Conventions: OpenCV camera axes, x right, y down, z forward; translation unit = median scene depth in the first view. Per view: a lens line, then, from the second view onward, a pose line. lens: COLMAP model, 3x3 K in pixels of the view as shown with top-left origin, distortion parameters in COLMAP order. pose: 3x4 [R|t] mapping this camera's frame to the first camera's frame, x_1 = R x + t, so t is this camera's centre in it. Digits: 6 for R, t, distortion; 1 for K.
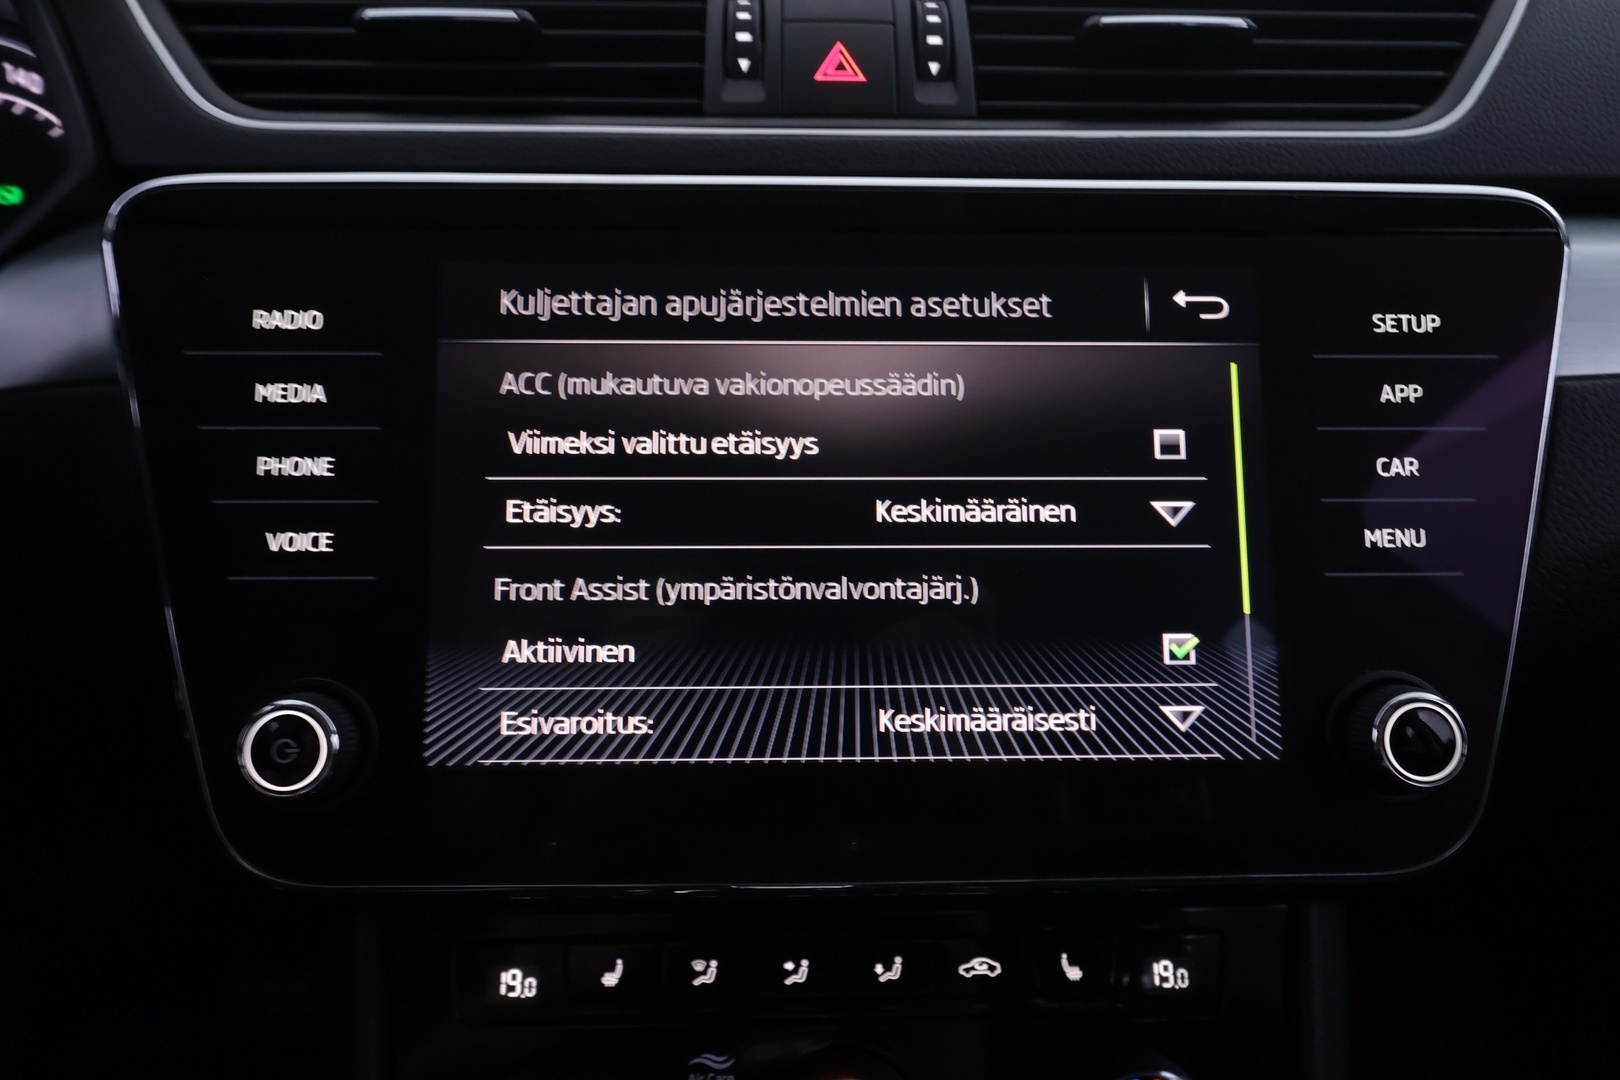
lens RADIAL K [[1082.4, 0, 784.6], [0, 1082.4, 520.1], [0, 0, 1]] dist [0.001222, -0.002059]
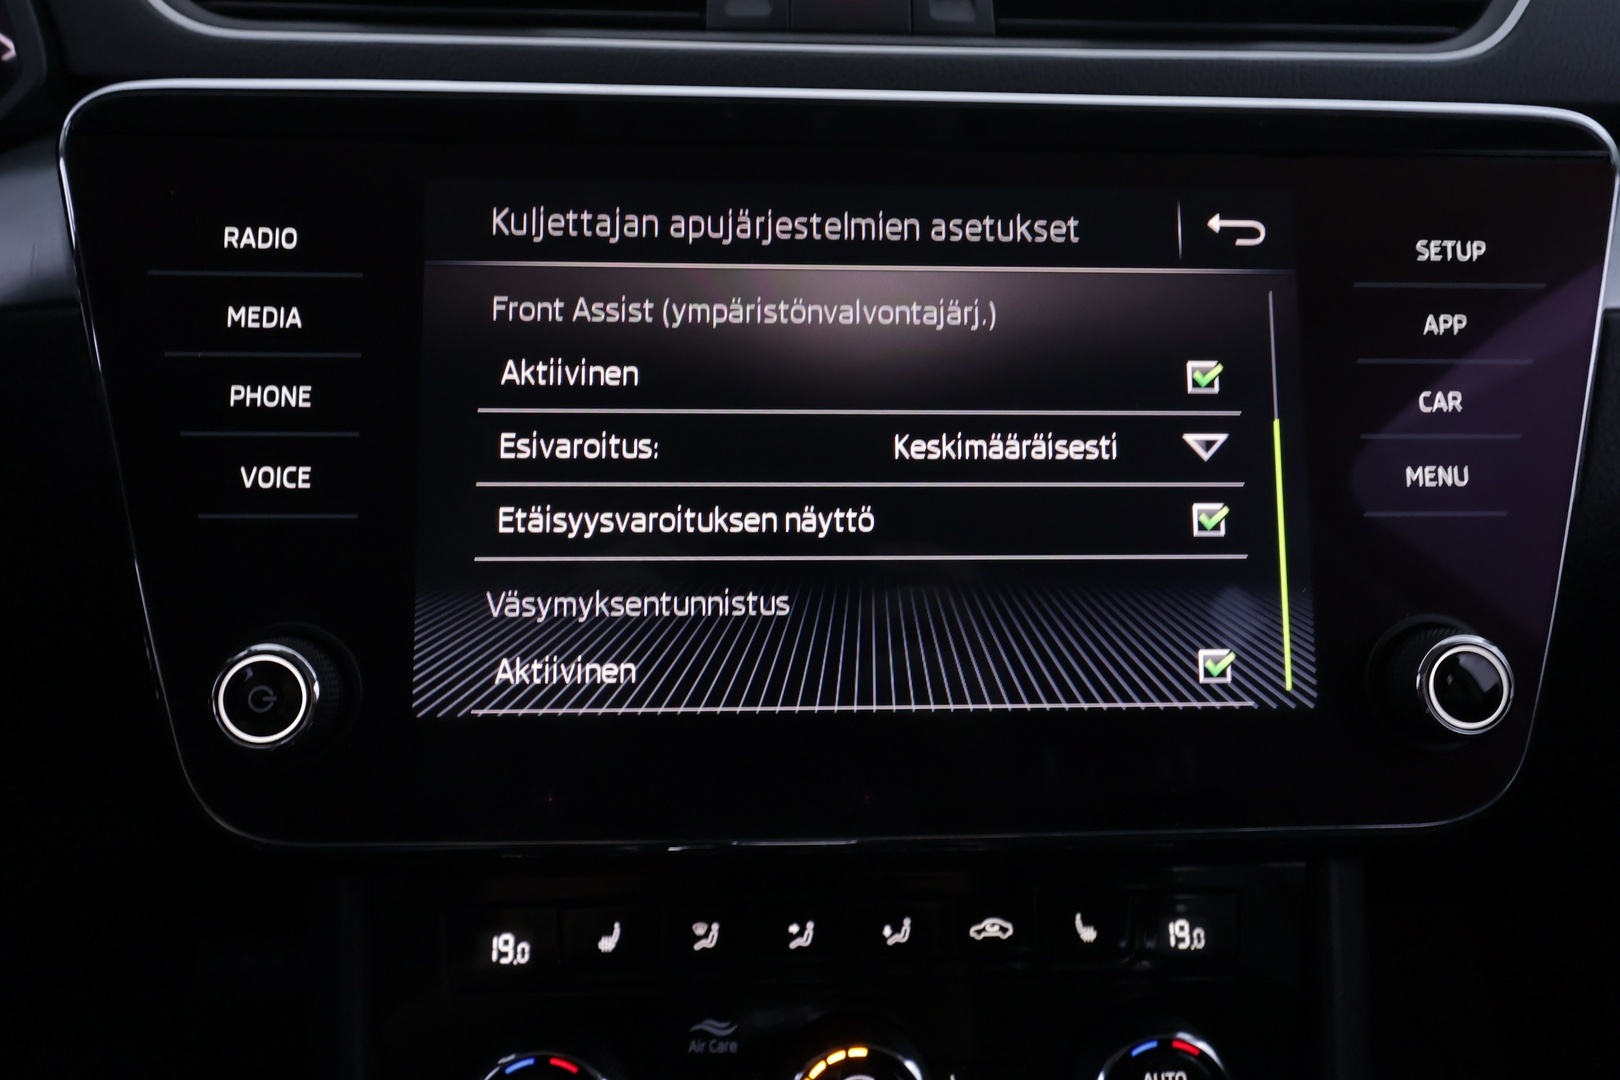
lens RADIAL K [[1082.4, 0, 784.3], [0, 1082.4, 526.7], [0, 0, 1]] dist [0.001222, -0.002059]
pose [[0.999776, 0.000556, 0.021164, -0.028920], [-0.001086, 0.999686, 0.025054, 0.035929], [-0.021143, -0.025072, 0.999462, 0.056445]]
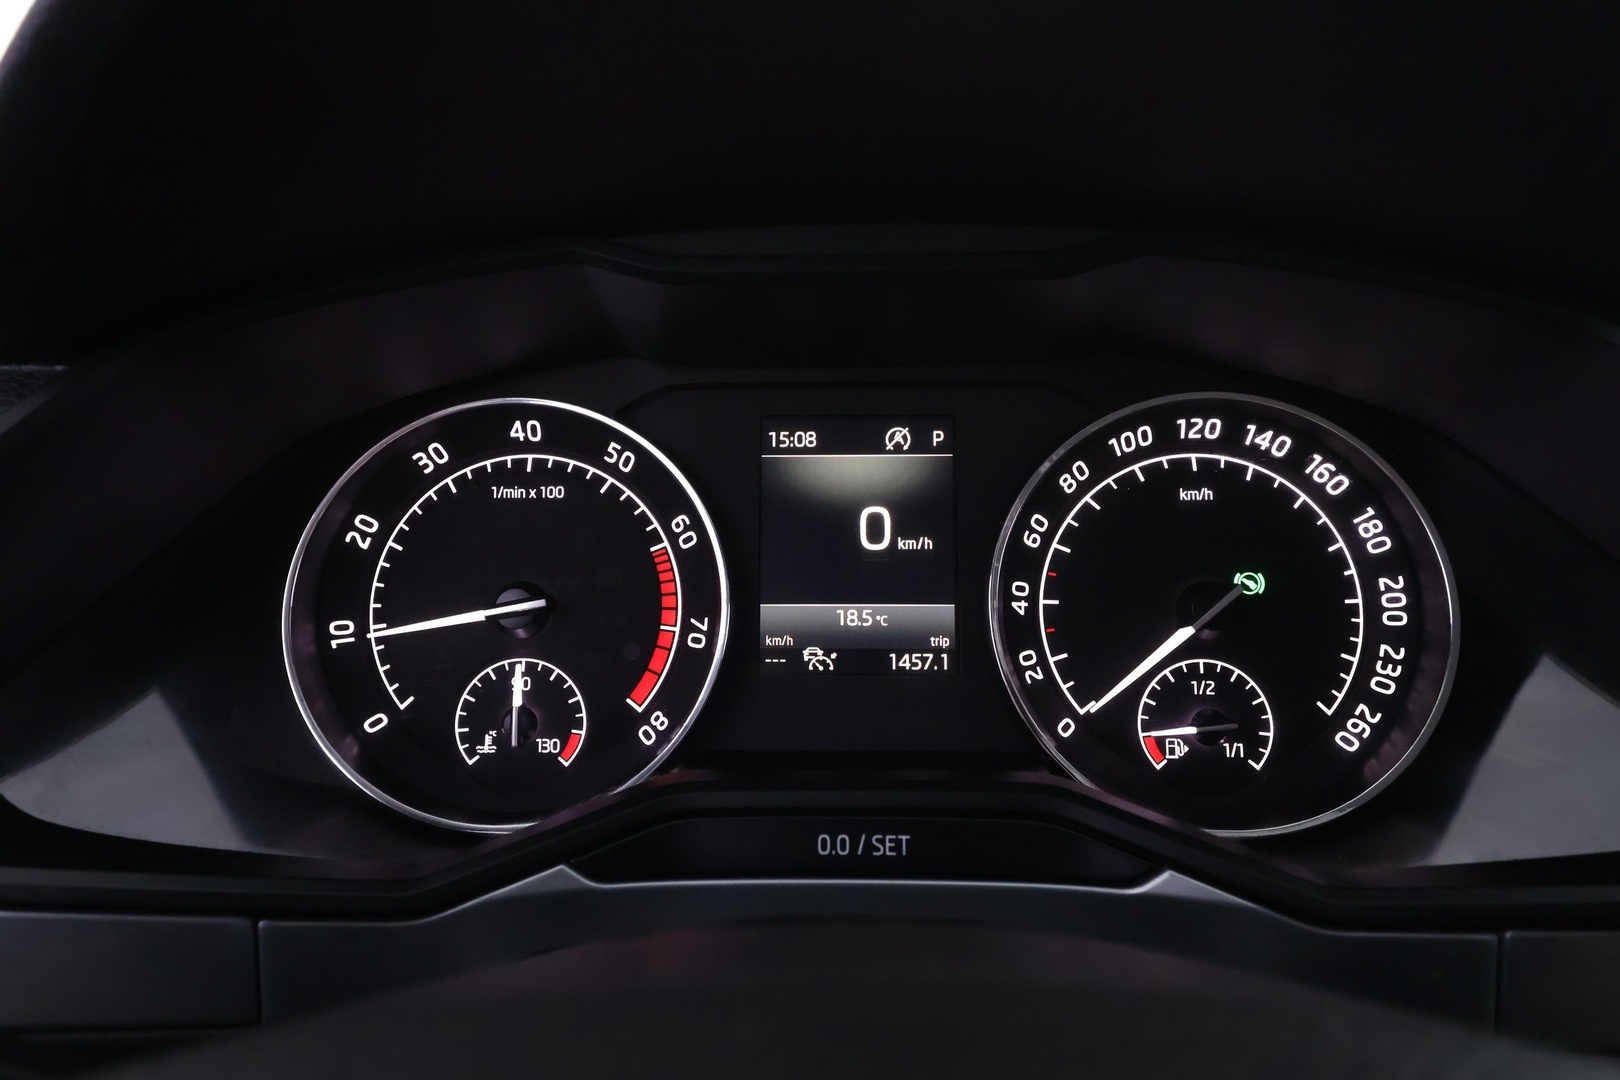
lens RADIAL K [[1082.4, 0, 807.2], [0, 1082.4, 543.5], [0, 0, 1]] dist [0.001222, -0.002059]
pose [[0.997280, 0.004217, -0.073585, -1.450127], [-0.007880, 0.998740, -0.049564, -0.420777], [0.073284, 0.050010, 0.996057, 0.238874]]
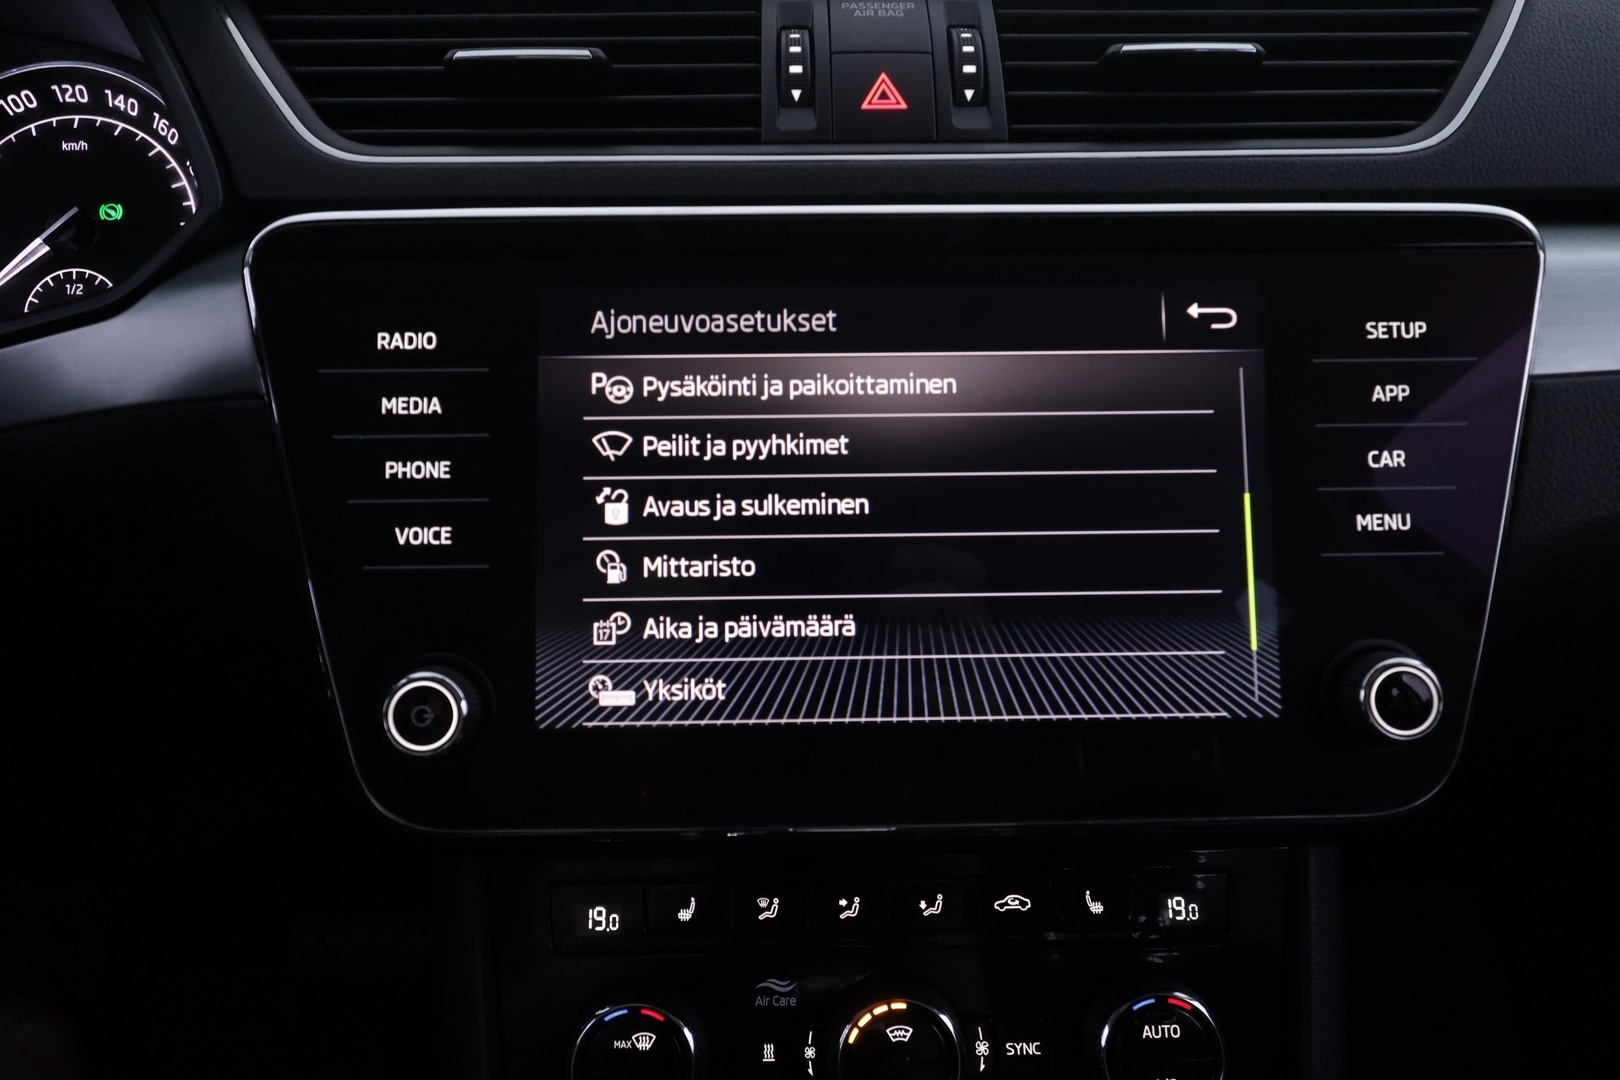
lens RADIAL K [[1082.4, 0, 779.9], [0, 1082.4, 524.4], [0, 0, 1]] dist [0.001222, -0.002059]
pose [[0.999856, -0.009821, -0.013861, -0.048925], [0.010316, 0.999297, 0.036047, -0.026979], [0.013497, -0.036185, 0.999254, -0.132376]]
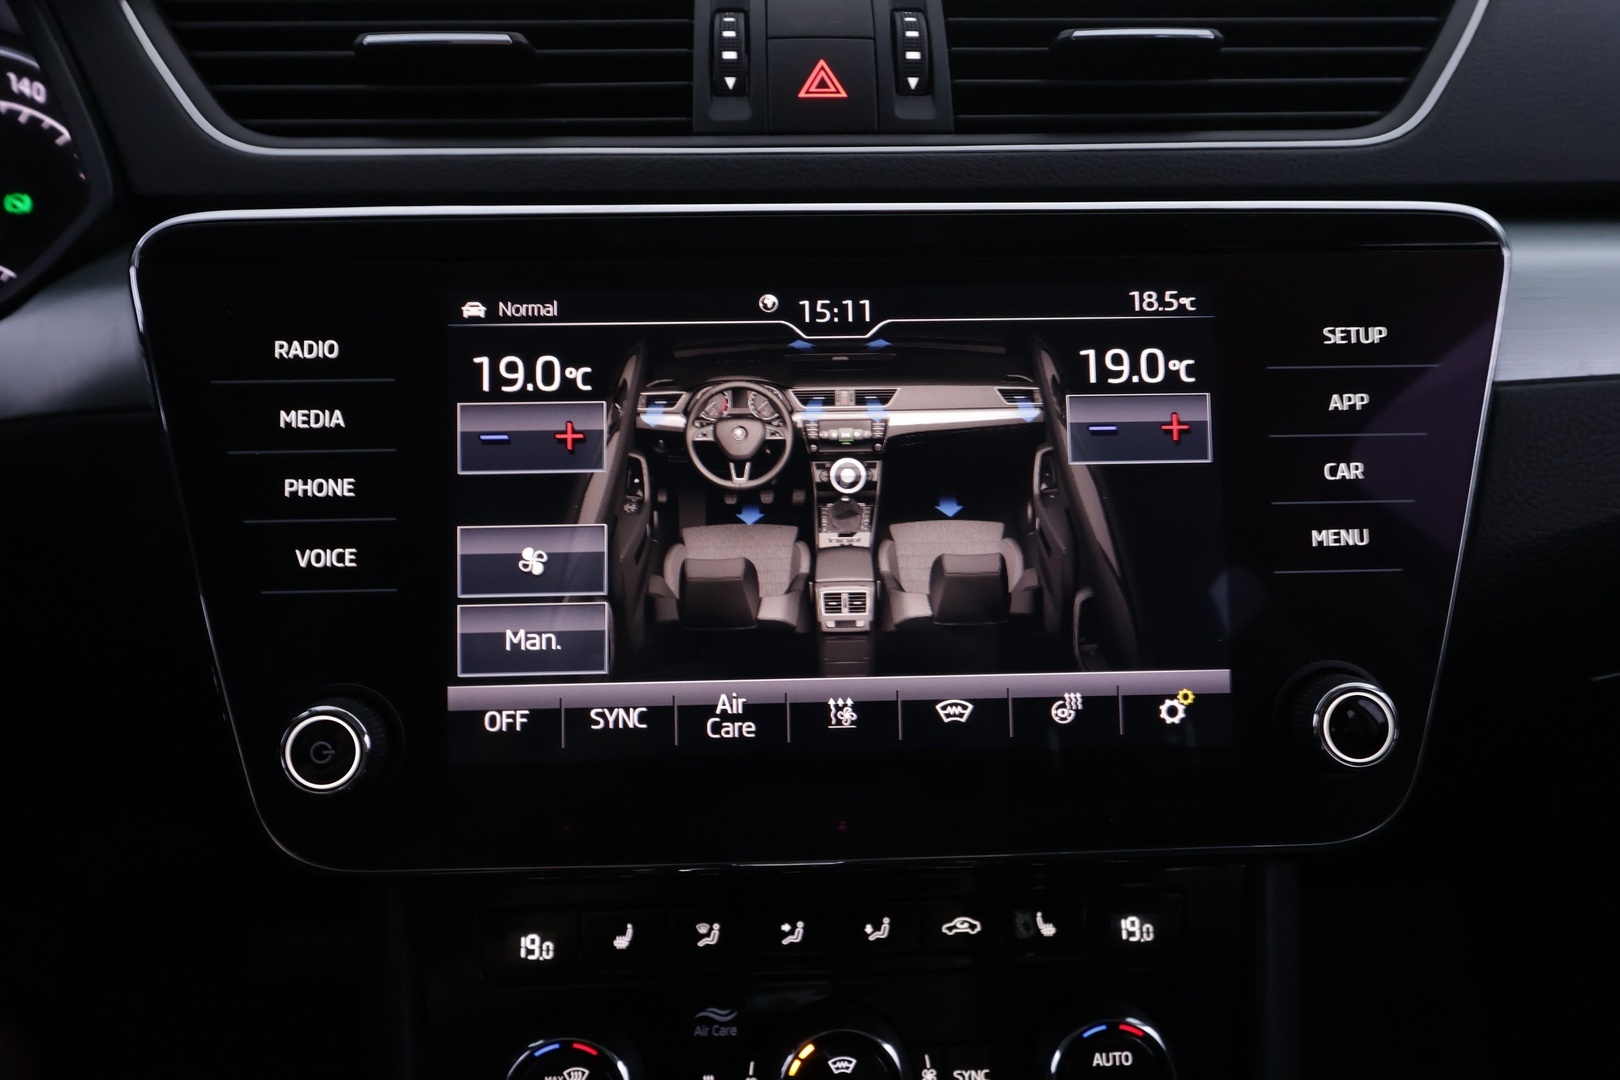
lens RADIAL K [[1082.4, 0, 783.7], [0, 1082.4, 526.0], [0, 0, 1]] dist [0.001222, -0.002059]
pose [[0.999890, -0.014594, 0.002550, 0.005897], [0.014424, 0.998244, 0.057456, -0.061690], [-0.003384, -0.057413, 0.998345, -0.072017]]
